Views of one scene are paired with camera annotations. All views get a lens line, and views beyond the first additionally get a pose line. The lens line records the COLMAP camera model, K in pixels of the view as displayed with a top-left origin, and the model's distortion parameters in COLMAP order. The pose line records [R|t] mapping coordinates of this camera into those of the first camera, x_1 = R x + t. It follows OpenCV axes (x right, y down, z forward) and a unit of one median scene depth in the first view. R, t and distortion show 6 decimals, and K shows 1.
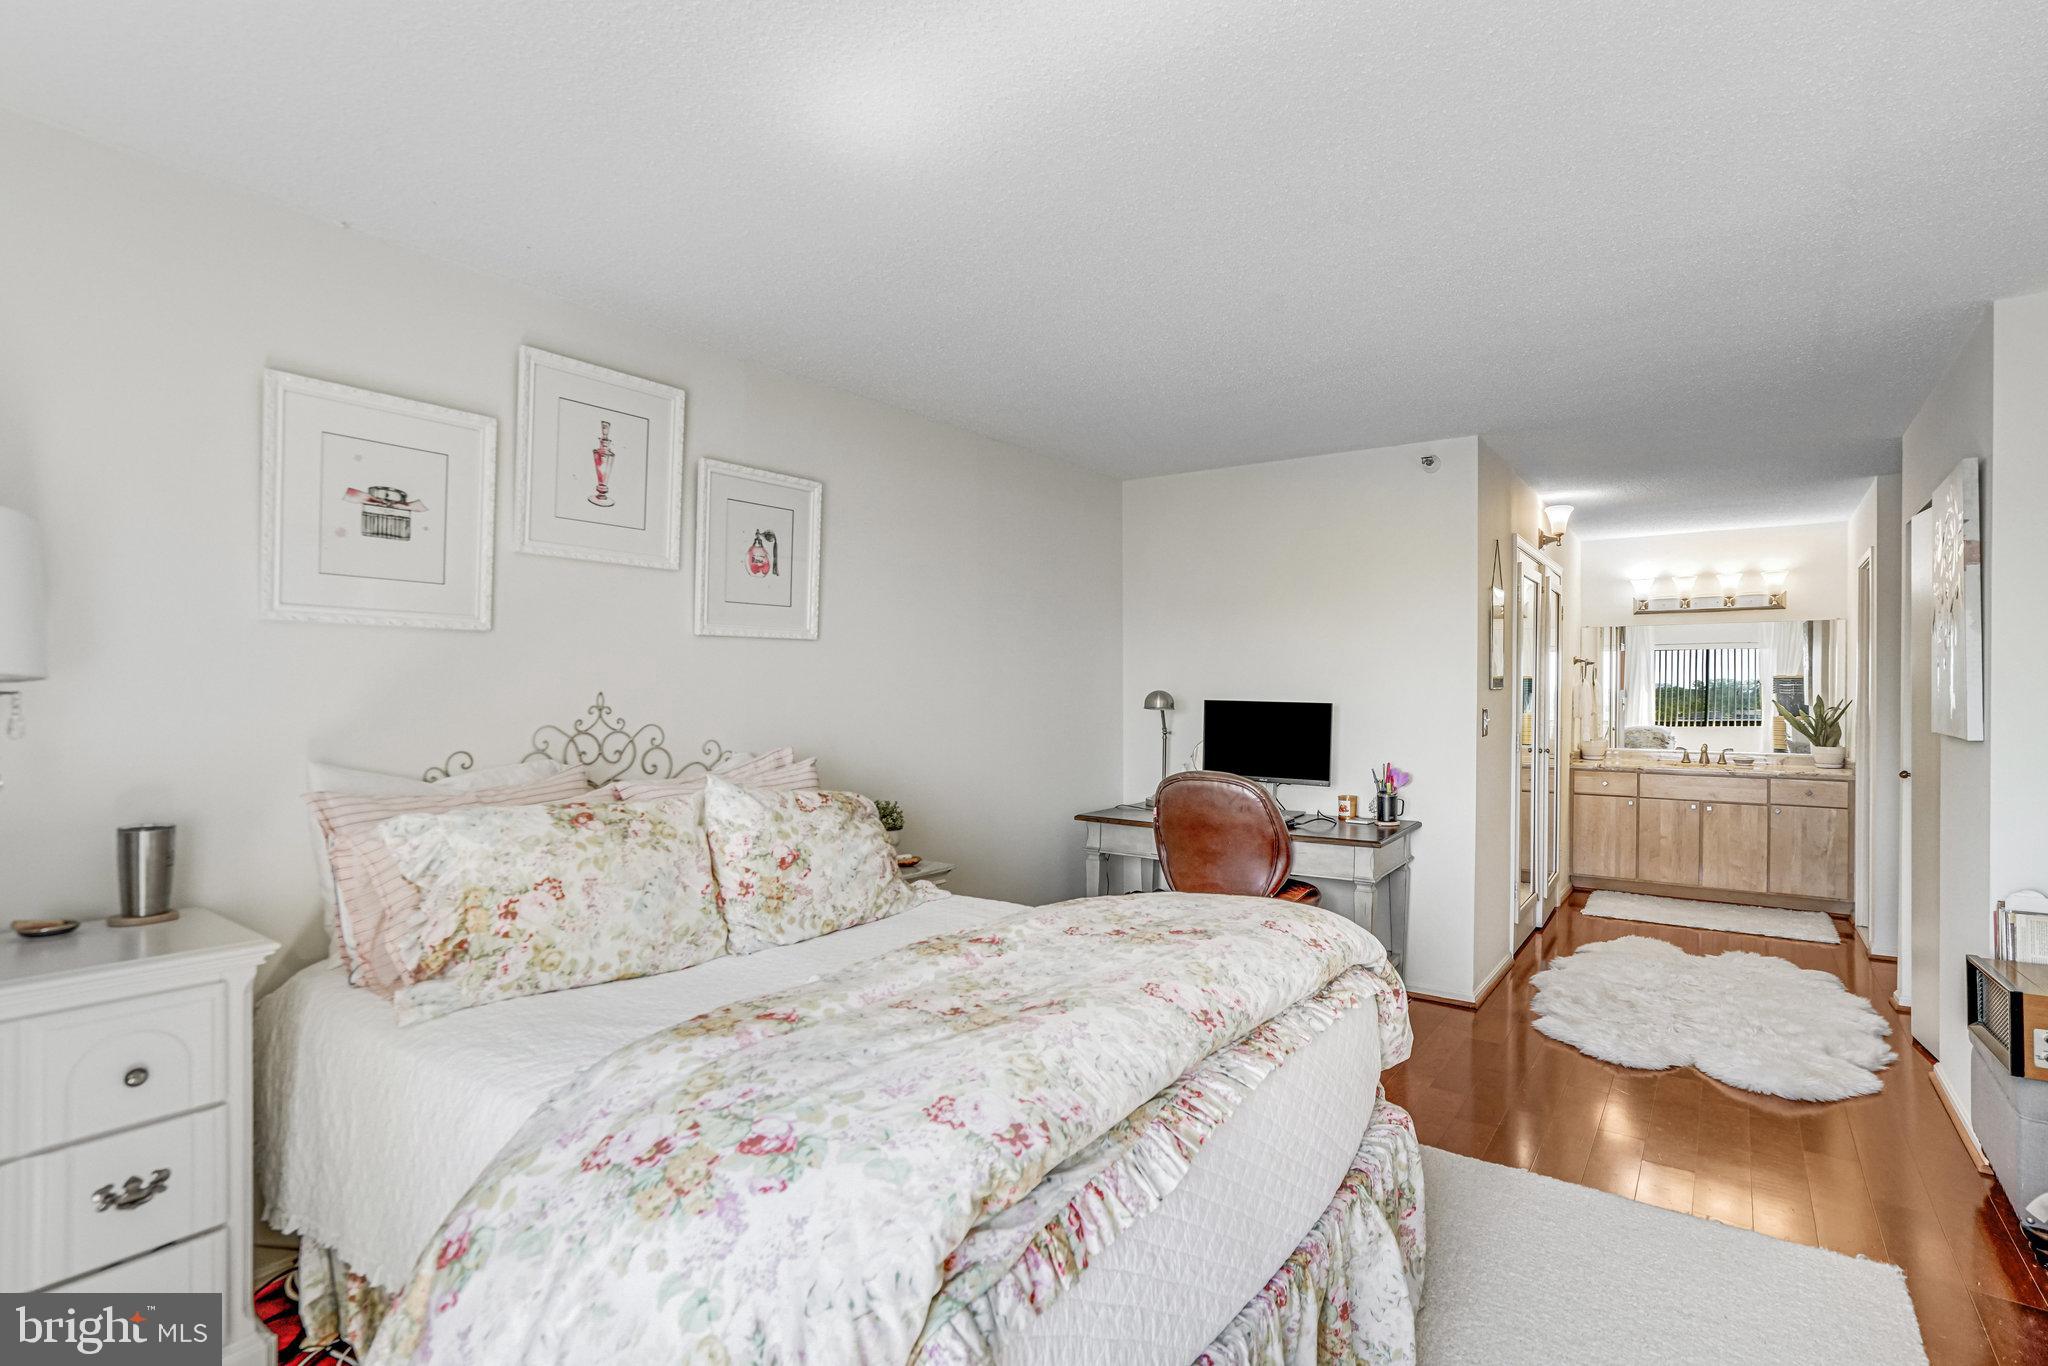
lens RADIAL K [[975.1, 0, 1036.6], [0, 975.1, 698.4], [0, 0, 1]] dist [-0.021107, 0.013564]
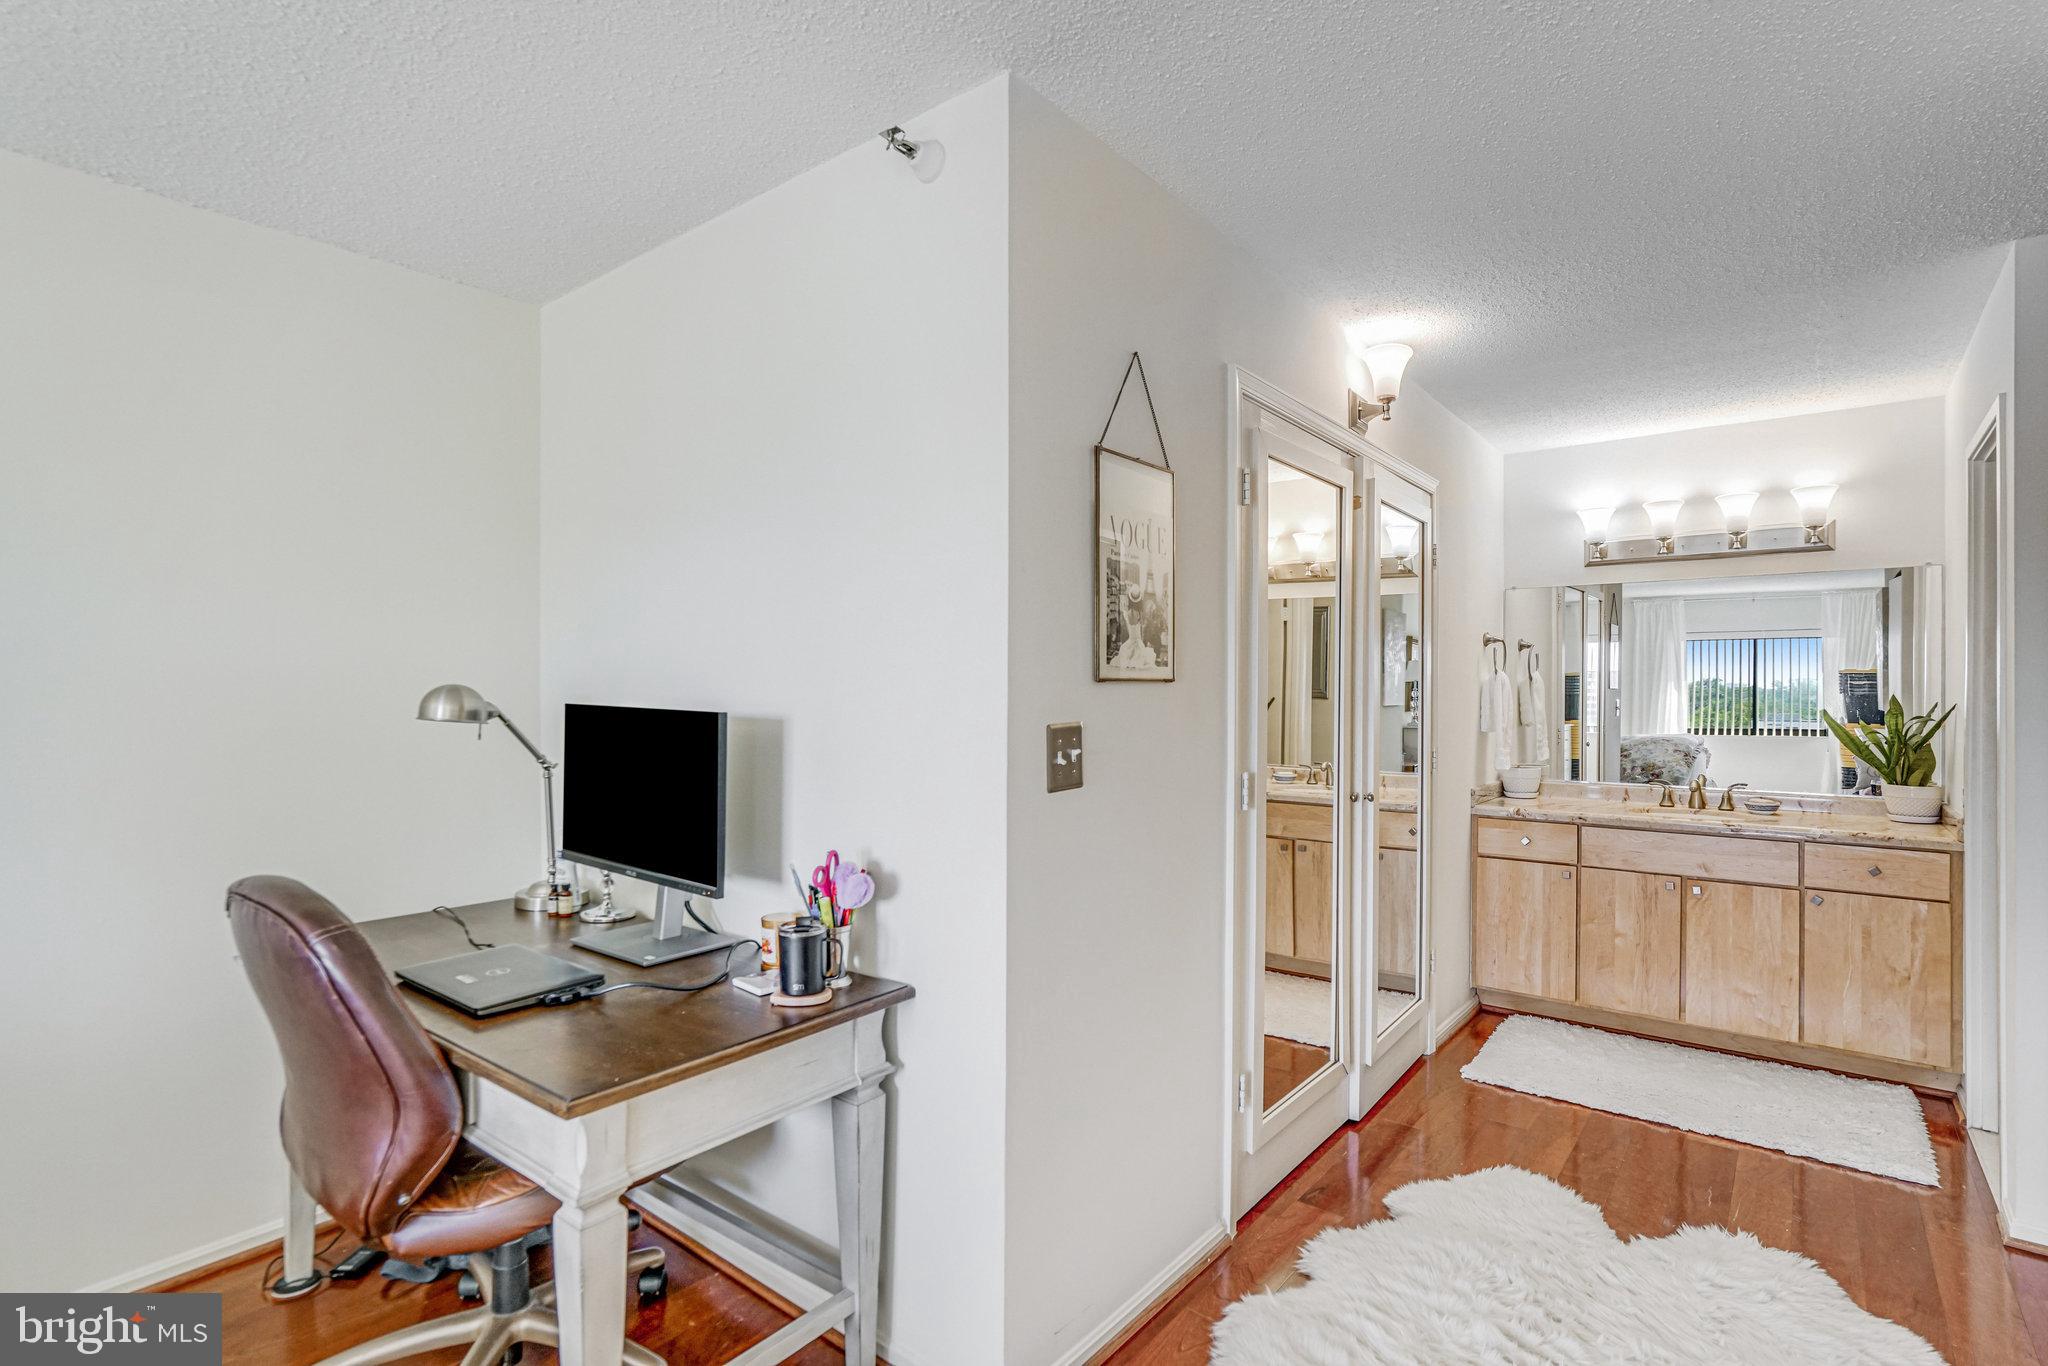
lens RADIAL K [[975.1, 0, 1028.5], [0, 975.1, 692.4], [0, 0, 1]] dist [-0.021107, 0.013564]
pose [[0.998319, 0.000919, -0.057954, 0.339439], [-0.001290, 0.999979, -0.006354, -0.001253], [0.057947, 0.006418, 0.998299, 0.409433]]
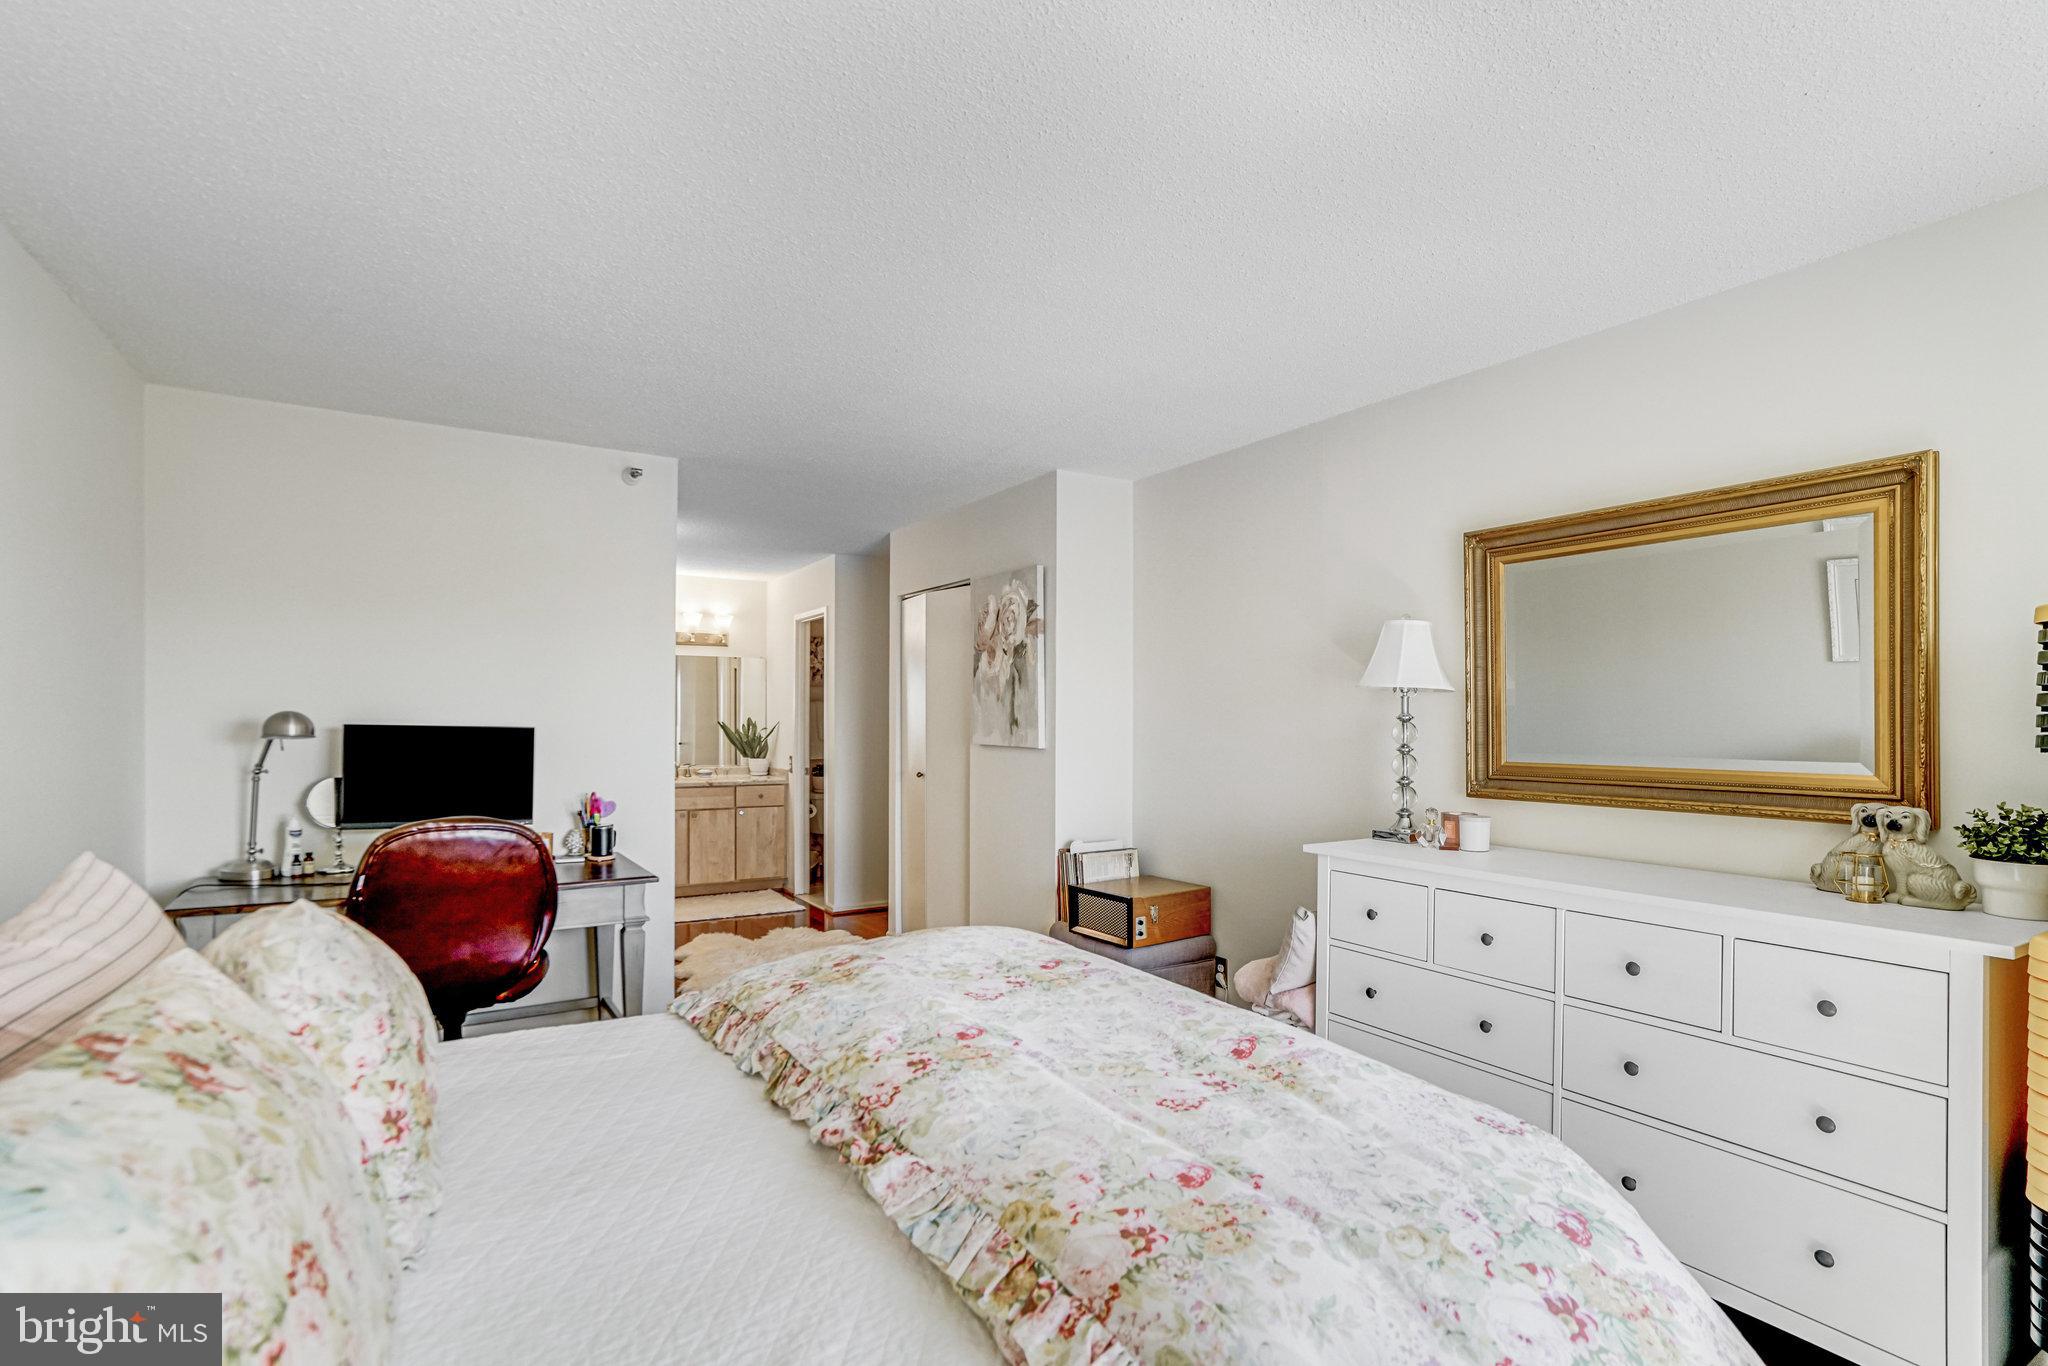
lens RADIAL K [[975.1, 0, 1021.2], [0, 975.1, 697.9], [0, 0, 1]] dist [-0.021107, 0.013564]
pose [[0.389051, 0.018292, 0.921035, -0.231257], [0.002186, 0.999782, -0.020780, -0.001385], [-0.921214, 0.010098, 0.388926, 0.198364]]
